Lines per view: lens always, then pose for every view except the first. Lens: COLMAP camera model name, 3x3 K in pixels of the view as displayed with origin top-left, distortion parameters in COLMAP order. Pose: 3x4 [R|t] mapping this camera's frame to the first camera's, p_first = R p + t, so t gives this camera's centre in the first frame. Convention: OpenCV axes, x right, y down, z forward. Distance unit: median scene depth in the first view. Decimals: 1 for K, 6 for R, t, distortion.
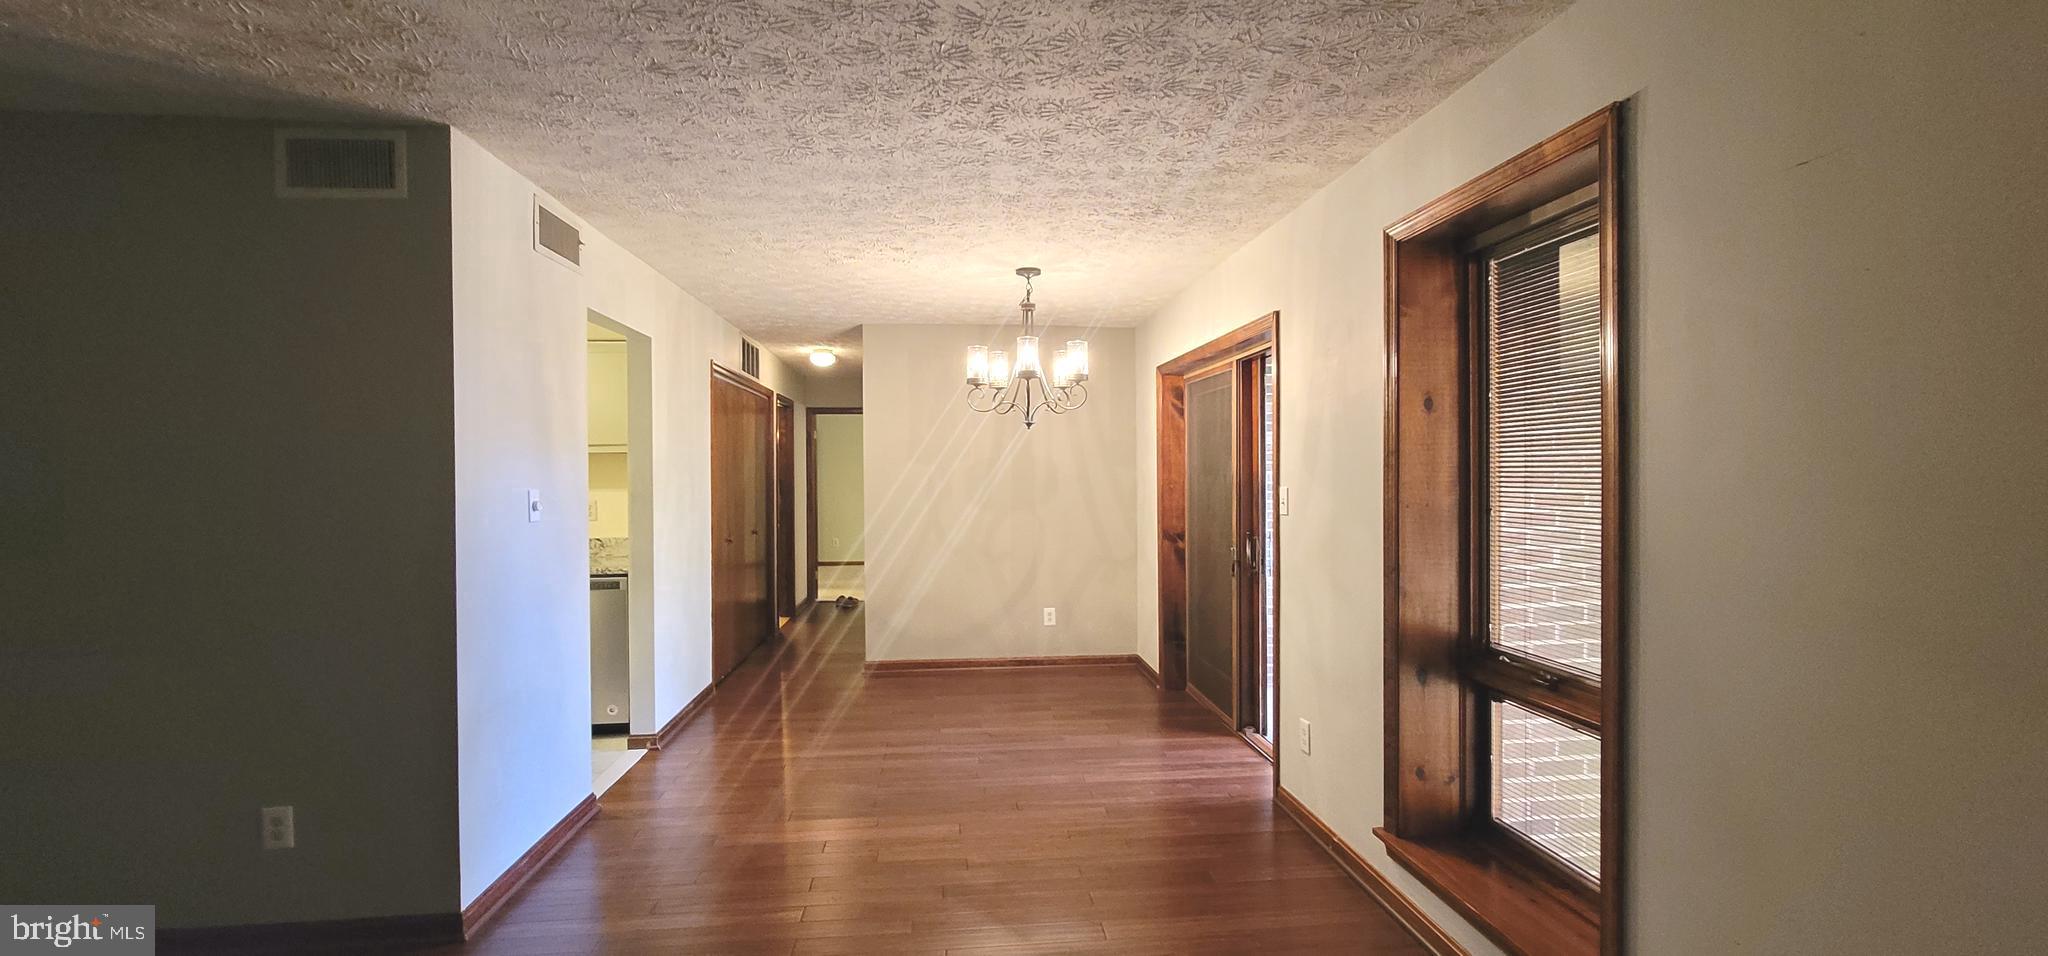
lens RADIAL K [[845.1, 0, 1031.5], [0, 845.1, 481.3], [0, 0, 1]] dist [-0.001439, 0.000790]
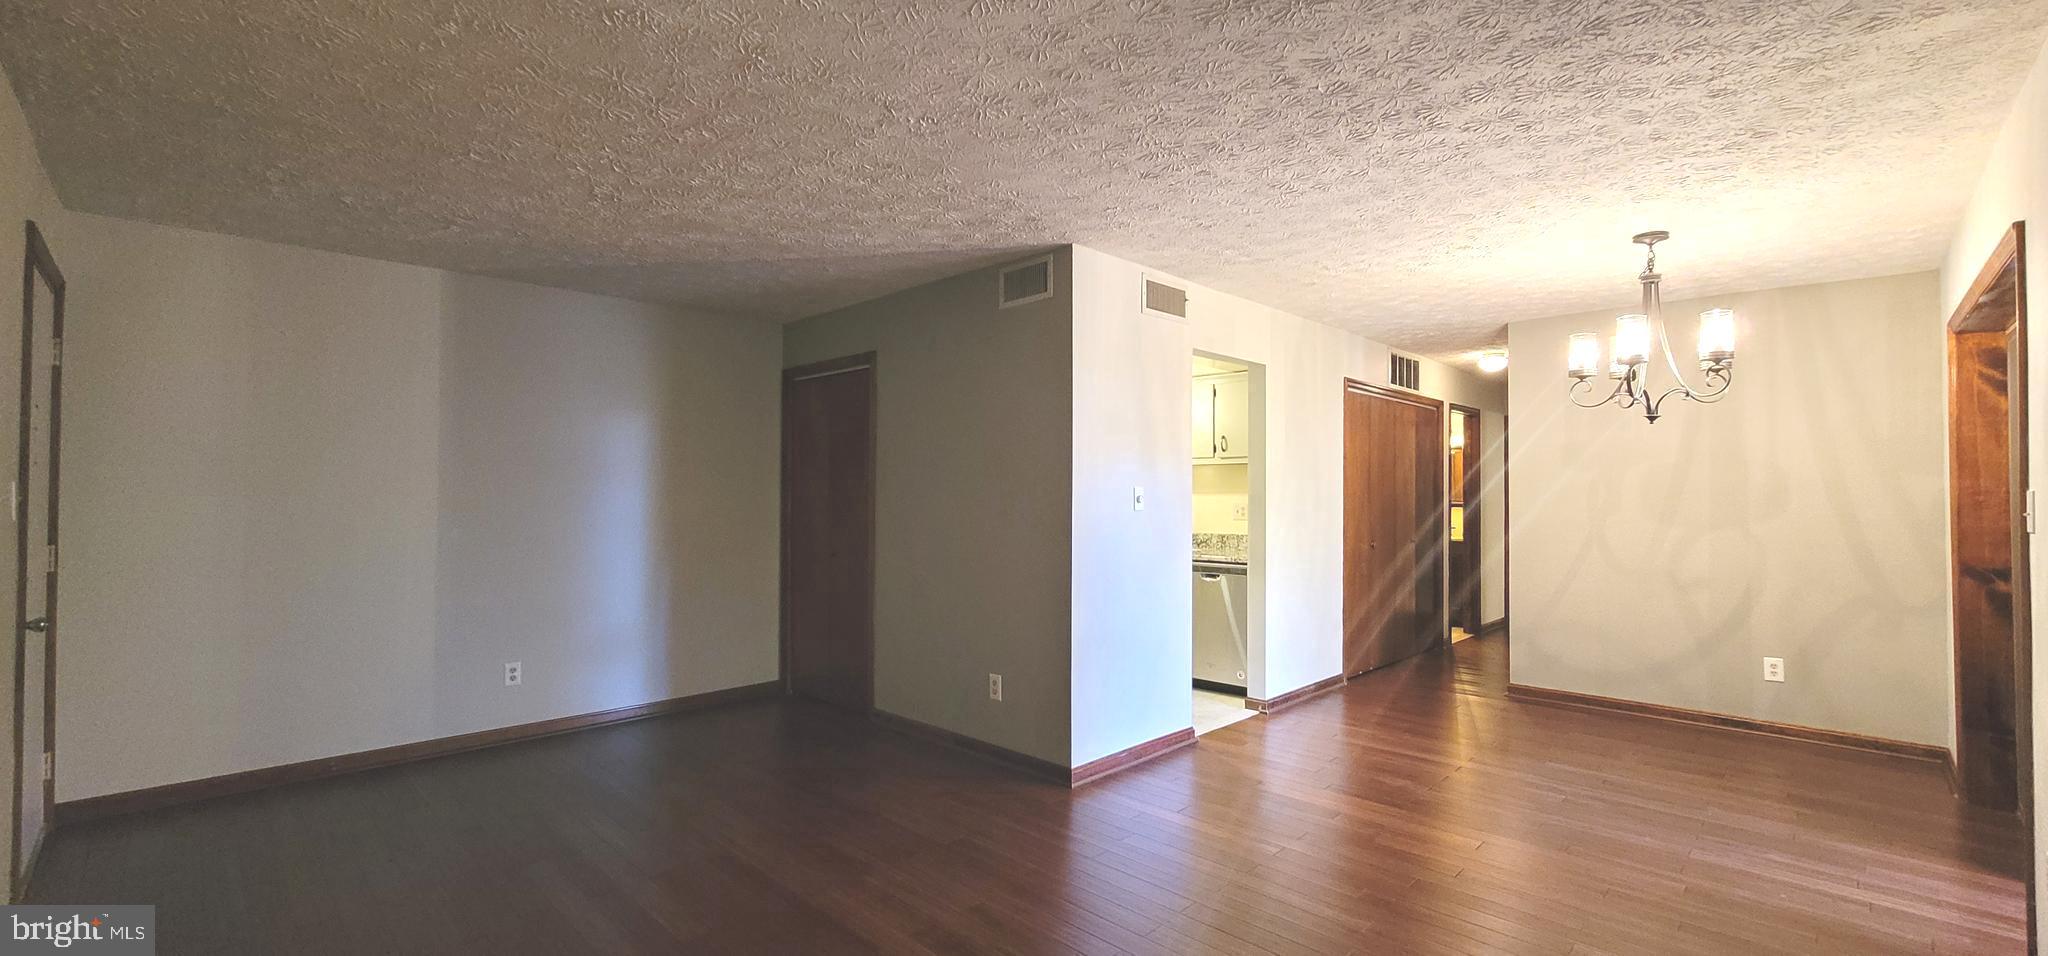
lens RADIAL K [[845.1, 0, 1031.5], [0, 845.1, 481.3], [0, 0, 1]] dist [-0.001439, 0.000790]
pose [[0.632676, -0.002813, -0.774411, 0.277126], [-0.014942, 0.999763, -0.015838, 0.018925], [0.774272, 0.021592, 0.632484, -0.003485]]
